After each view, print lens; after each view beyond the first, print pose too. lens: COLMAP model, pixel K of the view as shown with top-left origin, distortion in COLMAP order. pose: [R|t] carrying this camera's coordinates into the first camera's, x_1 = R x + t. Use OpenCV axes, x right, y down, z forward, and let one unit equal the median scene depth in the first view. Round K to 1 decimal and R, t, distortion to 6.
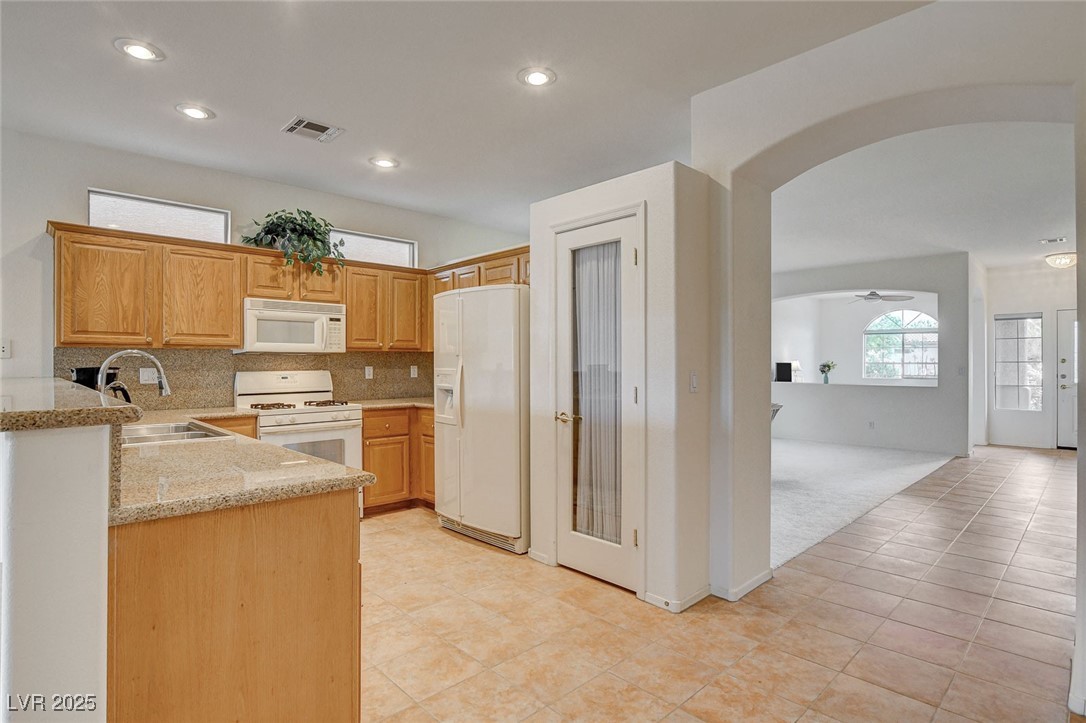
lens RADIAL K [[556.5, 0, 542.0], [0, 556.5, 360.8], [0, 0, 1]] dist [0.002201, -0.000280]
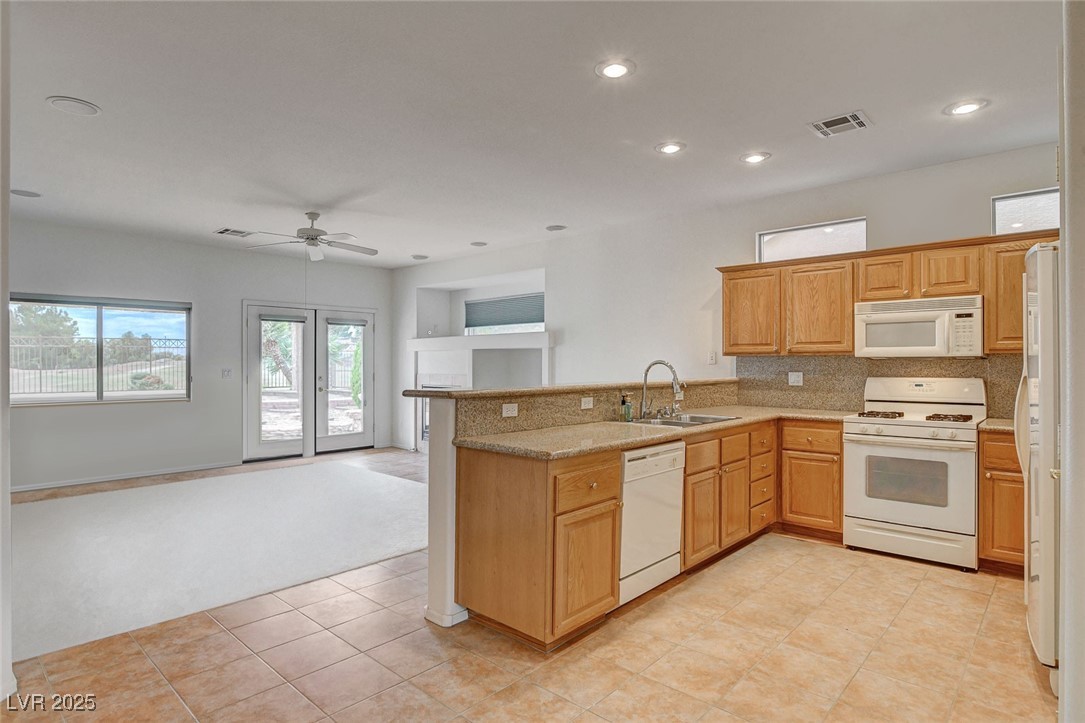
lens RADIAL K [[585.5, 0, 546.7], [0, 585.5, 364.4], [0, 0, 1]] dist [-0.009407, 0.005062]
pose [[0.079638, -0.000255, -0.996824, 0.474042], [0.001553, 0.999999, -0.000132, -0.004342], [0.996823, -0.001538, 0.079639, 0.369971]]
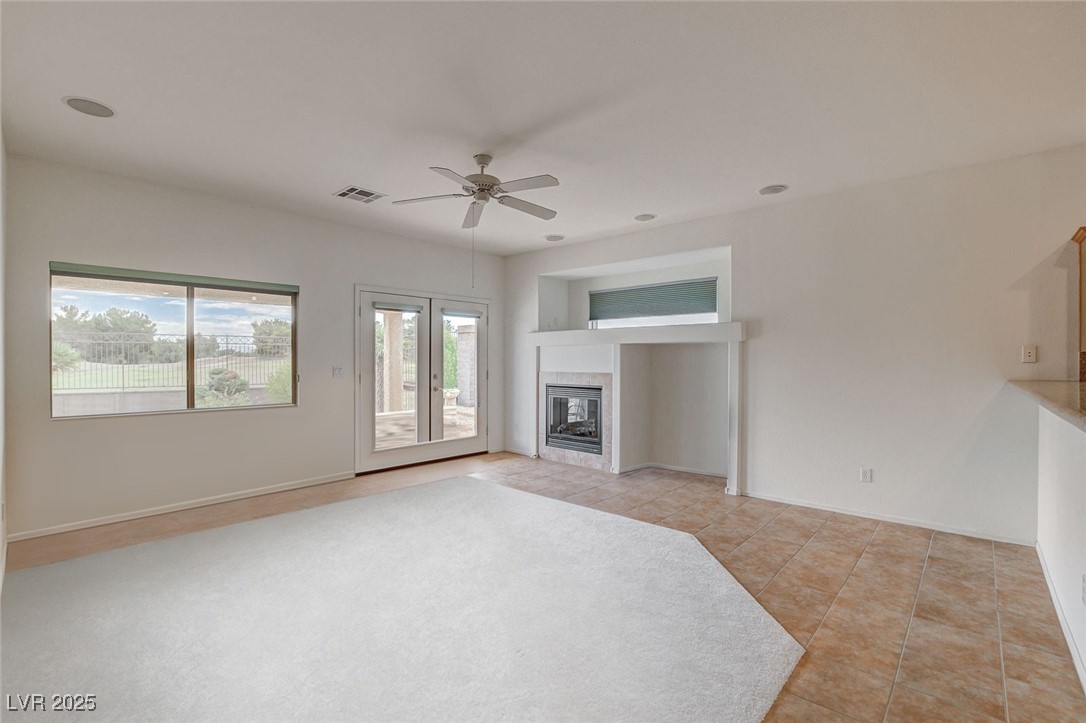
lens RADIAL K [[485.8, 0, 538.7], [0, 485.8, 361.7], [0, 0, 1]] dist [-0.004711, 0.000075]
pose [[0.070962, 0.001268, -0.997478, 0.270626], [-0.001899, 0.999998, 0.001136, -0.004280], [0.997477, 0.001813, 0.070964, 0.226155]]
